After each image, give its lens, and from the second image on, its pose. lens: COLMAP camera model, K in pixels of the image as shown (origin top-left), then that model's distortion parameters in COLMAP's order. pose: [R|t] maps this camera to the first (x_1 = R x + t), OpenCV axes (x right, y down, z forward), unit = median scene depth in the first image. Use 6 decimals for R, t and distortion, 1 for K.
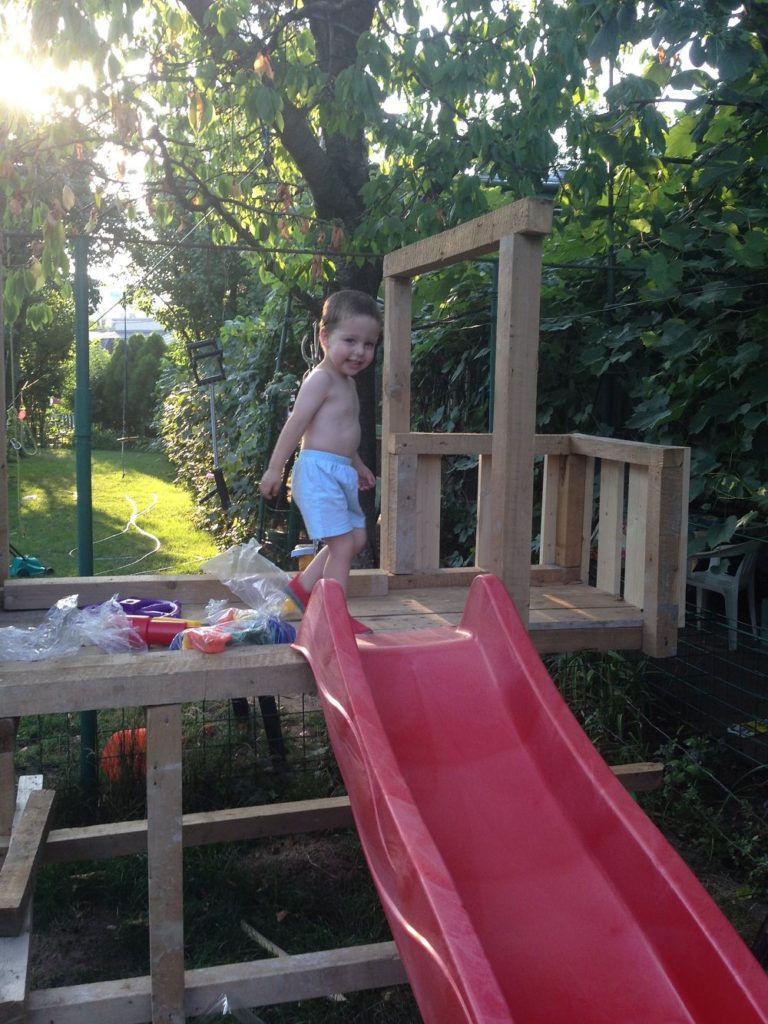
lens RADIAL K [[936.0, 0, 375.1], [0, 936.0, 522.1], [0, 0, 1]] dist [0.082122, 0.000000]
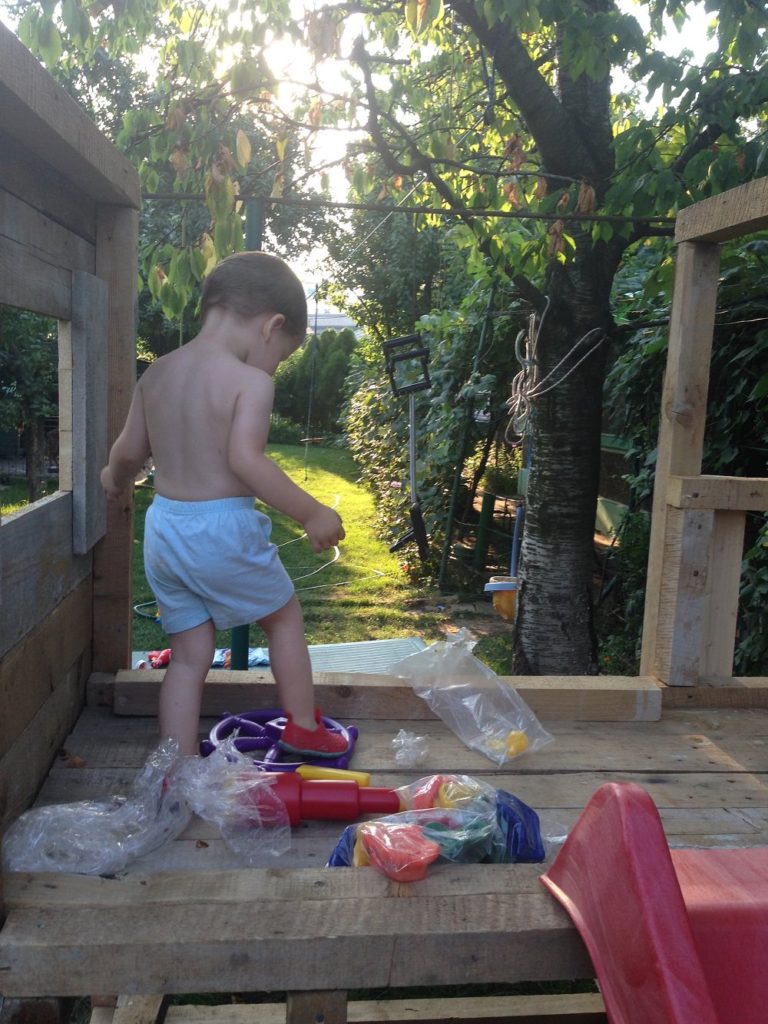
lens RADIAL K [[936.0, 0, 371.9], [0, 936.0, 525.8], [0, 0, 1]] dist [0.082122, 0.000000]
pose [[0.980189, 0.052082, -0.191095, -0.035817], [-0.050642, 0.998640, 0.012413, -0.031776], [0.191481, -0.002489, 0.981493, 0.164700]]
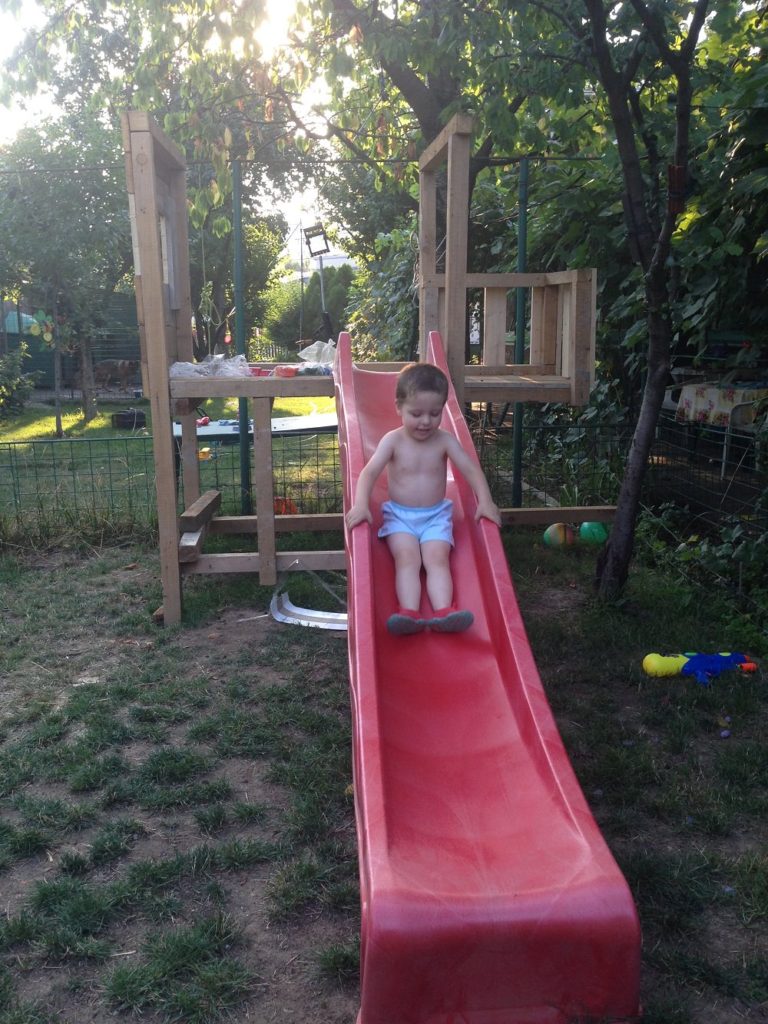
lens RADIAL K [[936.0, 0, 383.9], [0, 936.0, 505.7], [0, 0, 1]] dist [0.082122, 0.000000]
pose [[0.979686, 0.004590, -0.200483, 0.151563], [0.005713, 0.998693, 0.050785, 0.116772], [0.200454, -0.050899, 0.978380, -0.316839]]
